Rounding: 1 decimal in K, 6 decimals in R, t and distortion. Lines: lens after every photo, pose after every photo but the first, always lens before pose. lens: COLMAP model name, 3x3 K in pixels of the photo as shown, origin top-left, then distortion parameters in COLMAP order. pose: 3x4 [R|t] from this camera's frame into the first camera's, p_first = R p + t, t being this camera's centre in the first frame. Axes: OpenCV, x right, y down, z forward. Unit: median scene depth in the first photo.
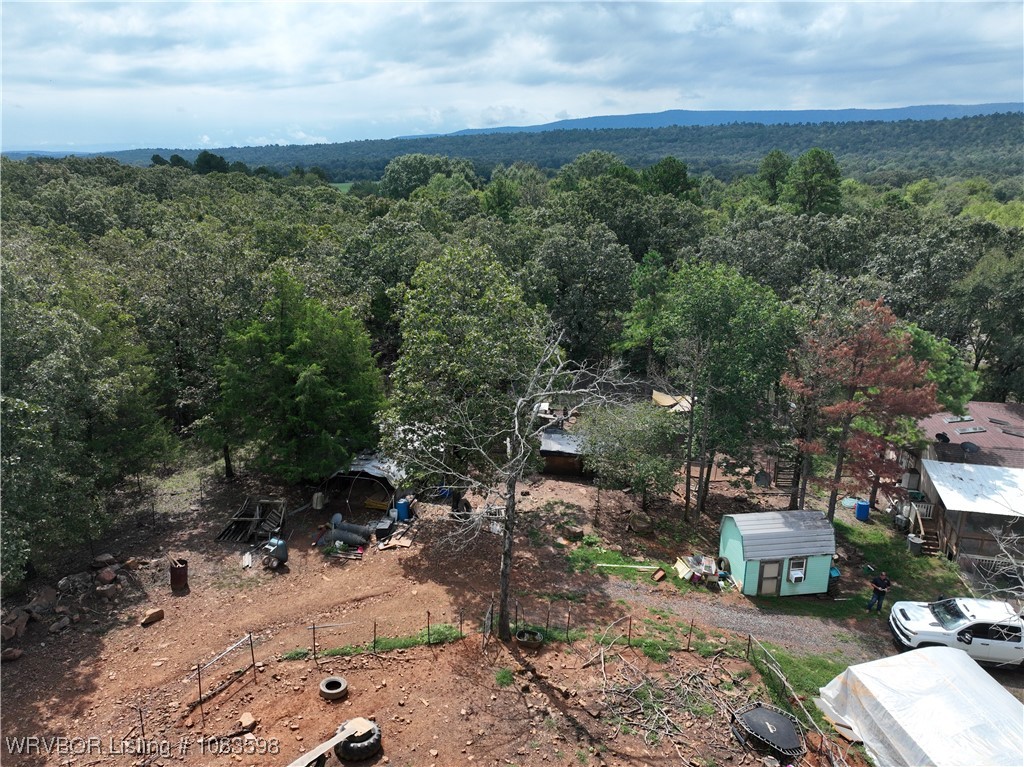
lens RADIAL K [[708.4, 0, 507.6], [0, 708.4, 378.2], [0, 0, 1]] dist [0.001698, 0.014161]
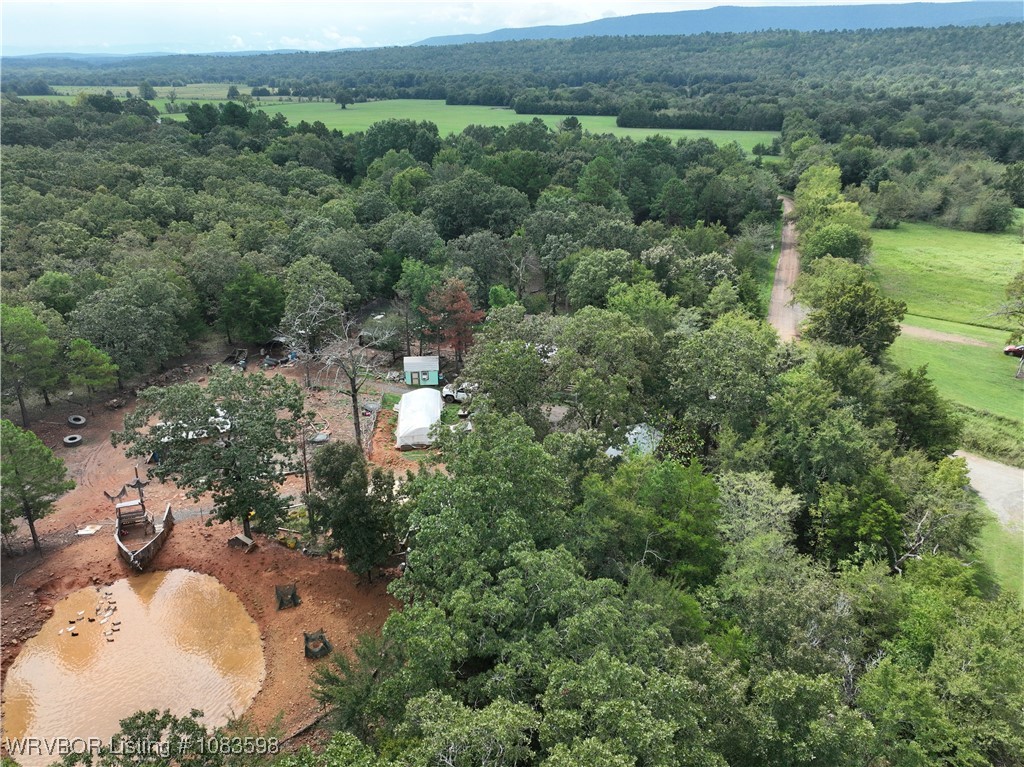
lens RADIAL K [[708.4, 0, 509.1], [0, 708.4, 372.4], [0, 0, 1]] dist [0.001698, 0.014161]
pose [[0.998789, 0.016481, -0.046362, 0.685116], [-0.011066, 0.993337, 0.114713, -0.053935], [0.047944, -0.114061, 0.992316, -1.394220]]
